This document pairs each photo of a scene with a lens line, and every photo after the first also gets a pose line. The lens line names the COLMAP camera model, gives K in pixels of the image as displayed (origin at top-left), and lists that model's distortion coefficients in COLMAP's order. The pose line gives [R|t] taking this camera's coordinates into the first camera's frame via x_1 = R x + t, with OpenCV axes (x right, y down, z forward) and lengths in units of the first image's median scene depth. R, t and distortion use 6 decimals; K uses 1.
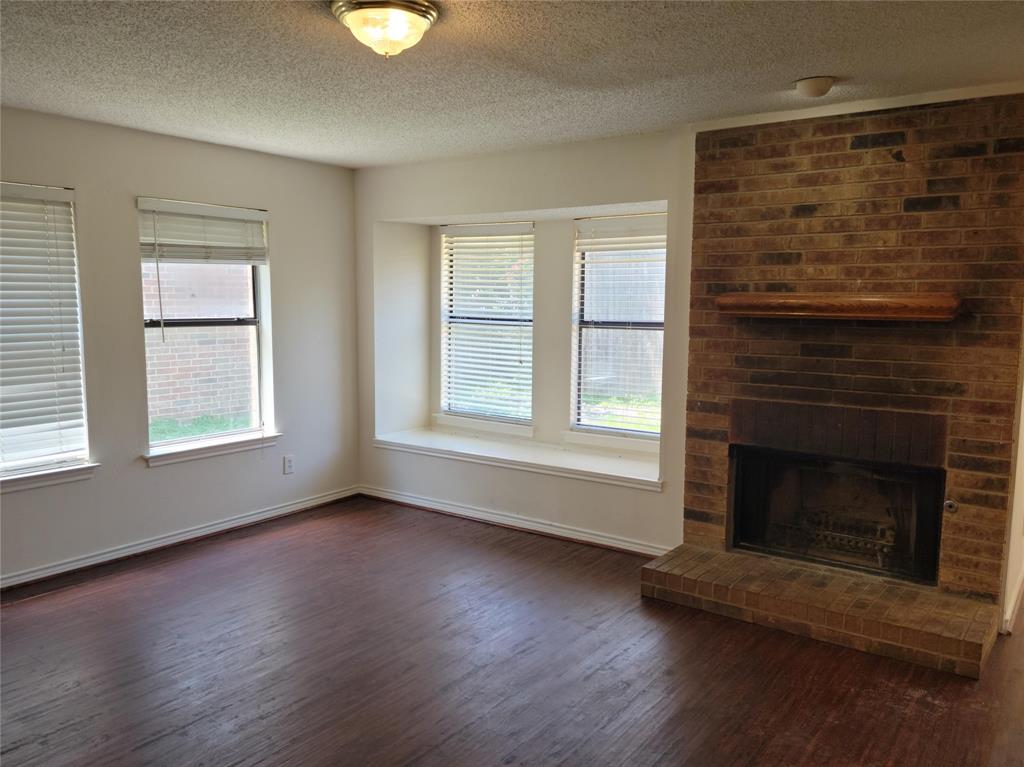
lens RADIAL K [[810.3, 0, 509.8], [0, 810.3, 389.9], [0, 0, 1]] dist [0.082837, -0.078102]
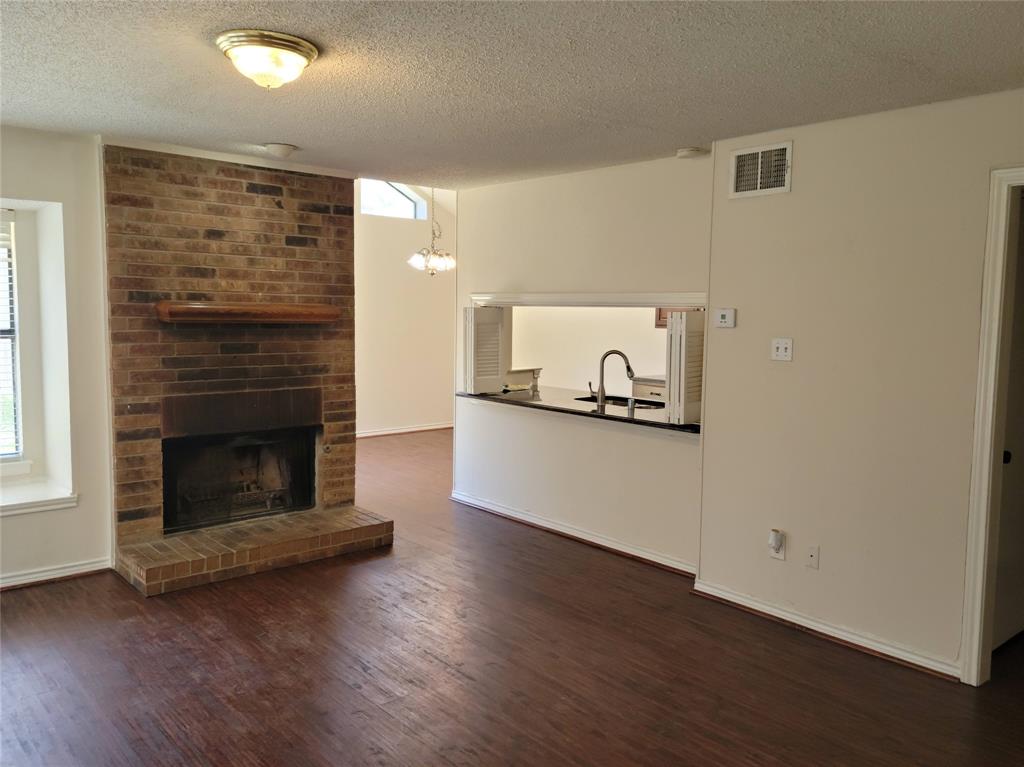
lens RADIAL K [[810.3, 0, 511.9], [0, 810.3, 379.7], [0, 0, 1]] dist [0.082837, -0.078102]
pose [[0.218499, -0.088134, 0.971849, -0.743412], [0.100112, 0.992683, 0.067515, -0.043130], [-0.970688, 0.082542, 0.225724, 0.317513]]
